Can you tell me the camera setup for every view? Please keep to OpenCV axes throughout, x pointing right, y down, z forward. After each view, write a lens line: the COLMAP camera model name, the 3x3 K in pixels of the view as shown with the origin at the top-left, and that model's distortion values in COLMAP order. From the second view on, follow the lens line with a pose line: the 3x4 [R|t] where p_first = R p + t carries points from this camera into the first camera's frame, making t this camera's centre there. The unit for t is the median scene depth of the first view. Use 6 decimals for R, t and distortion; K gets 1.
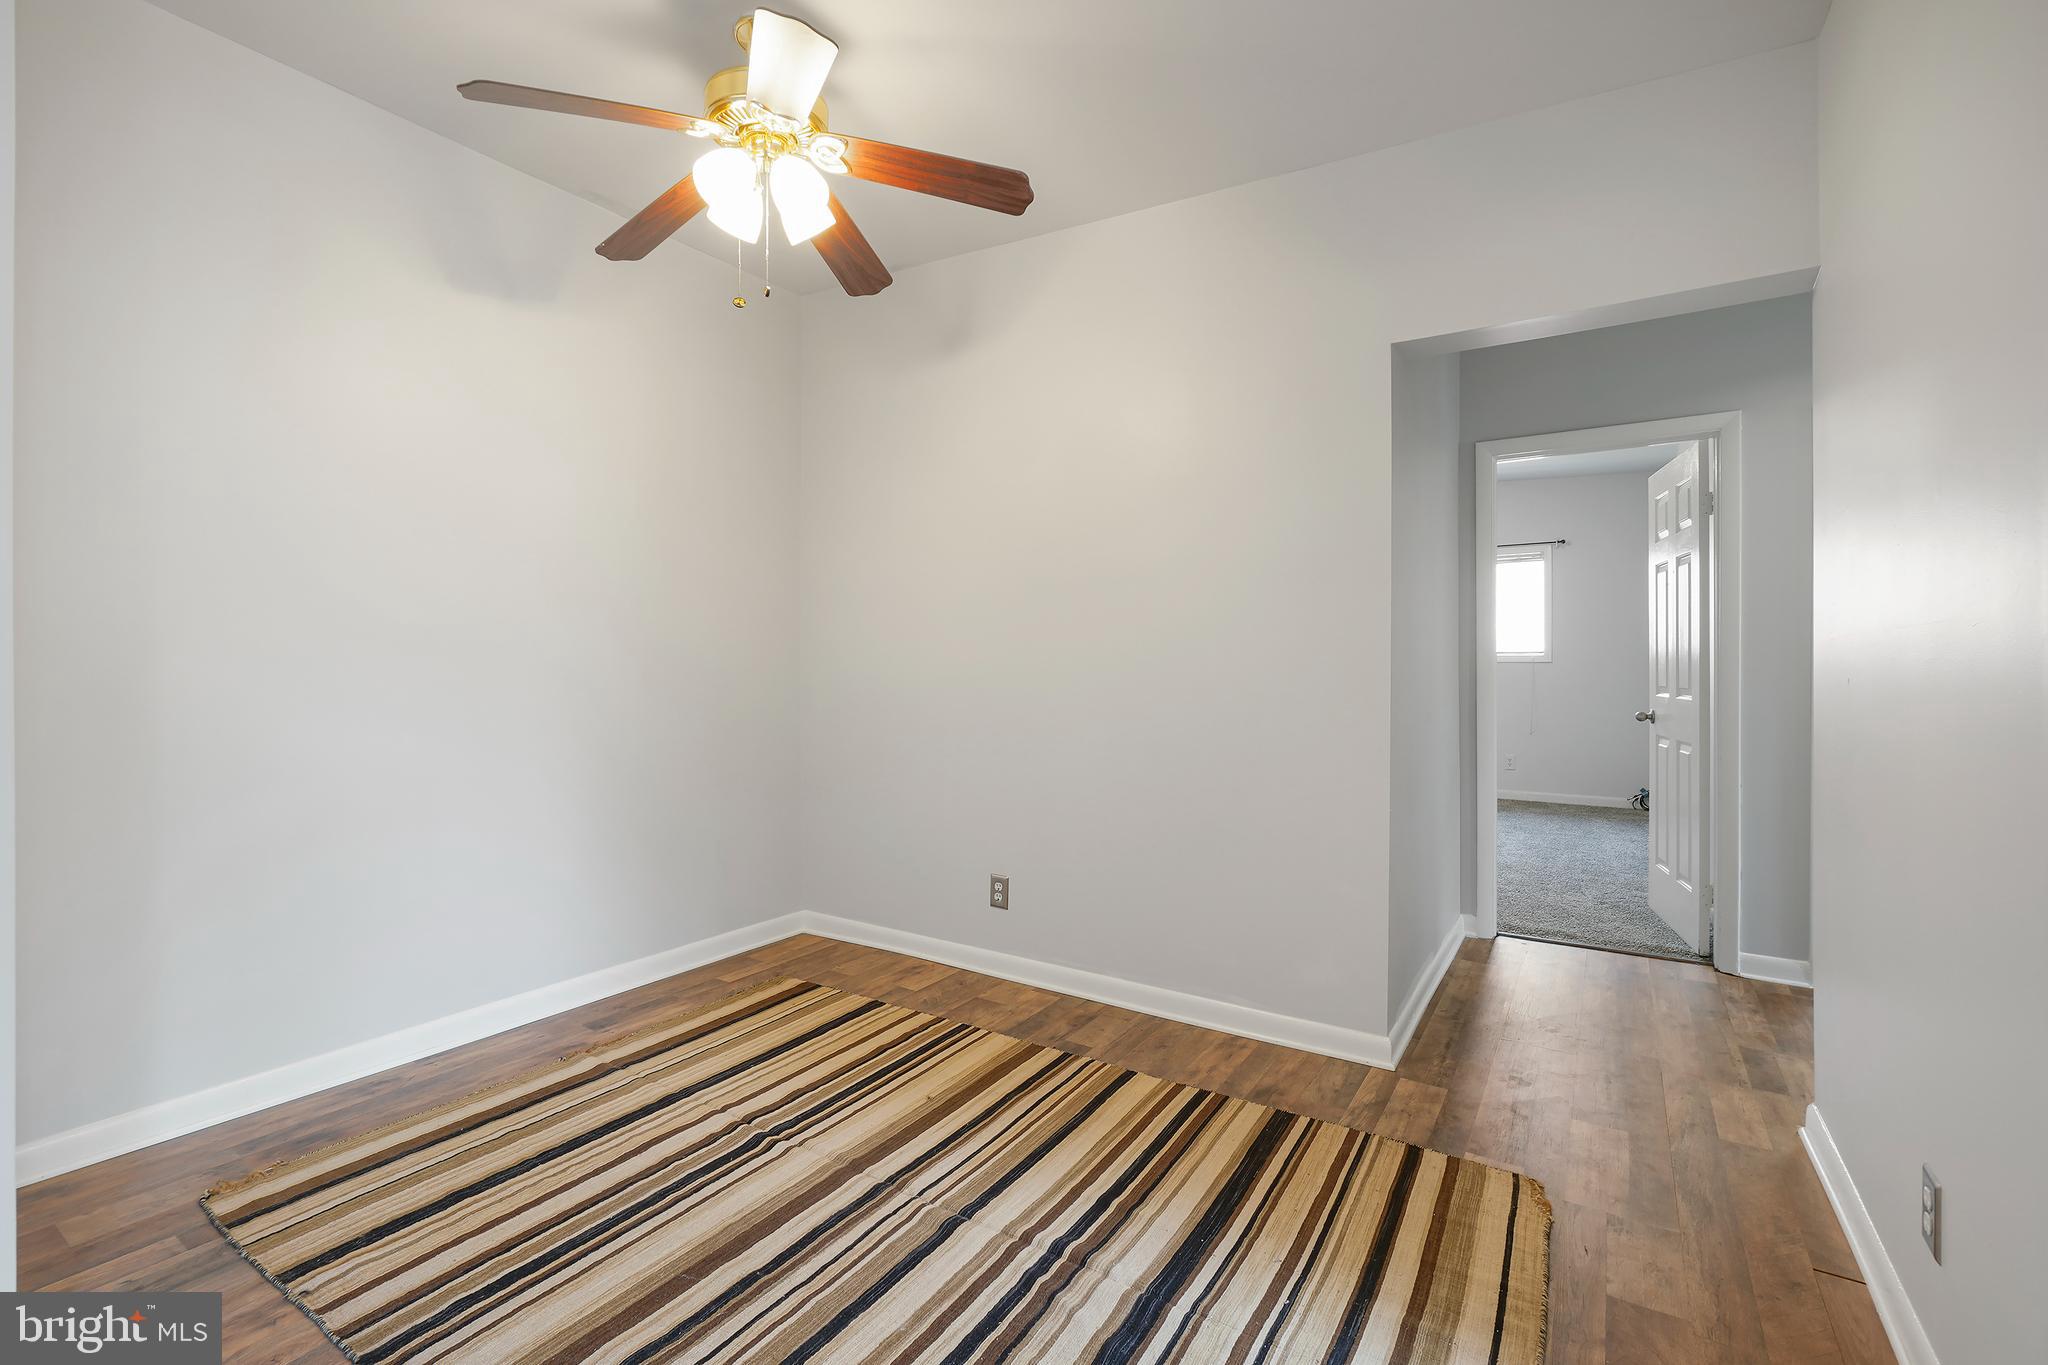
lens RADIAL K [[891.0, 0, 1018.1], [0, 891.0, 671.2], [0, 0, 1]] dist [-0.011409, 0.005540]
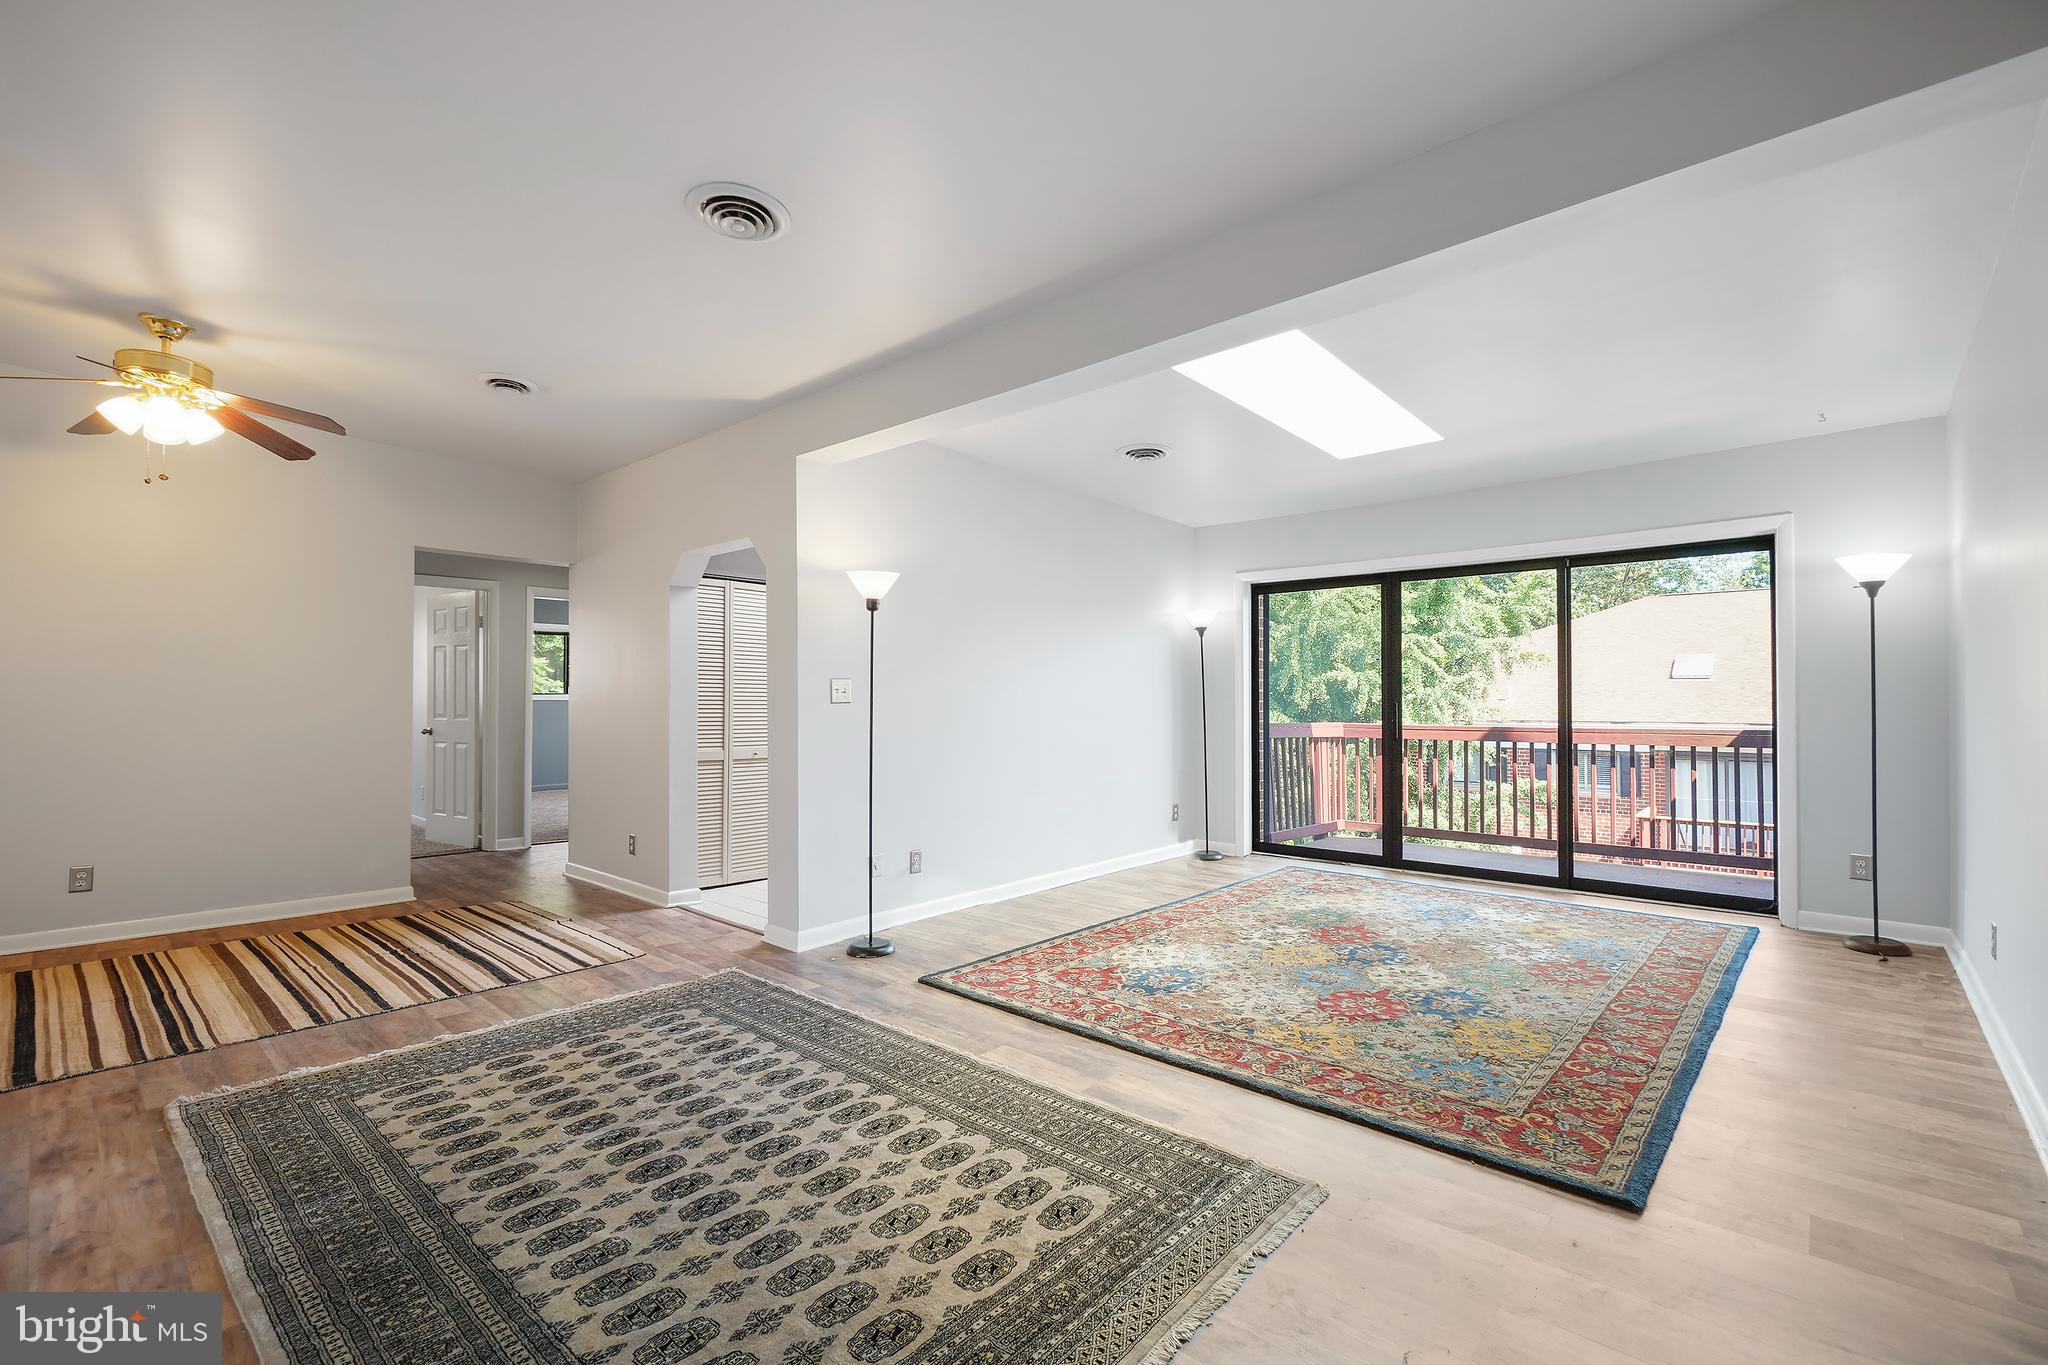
lens RADIAL K [[891.0, 0, 1005.6], [0, 891.0, 690.6], [0, 0, 1]] dist [-0.011409, 0.005540]
pose [[0.168469, 0.011330, 0.985642, -1.309702], [0.000595, 0.999933, -0.011596, -0.008382], [-0.985707, 0.002540, 0.168450, -0.646588]]
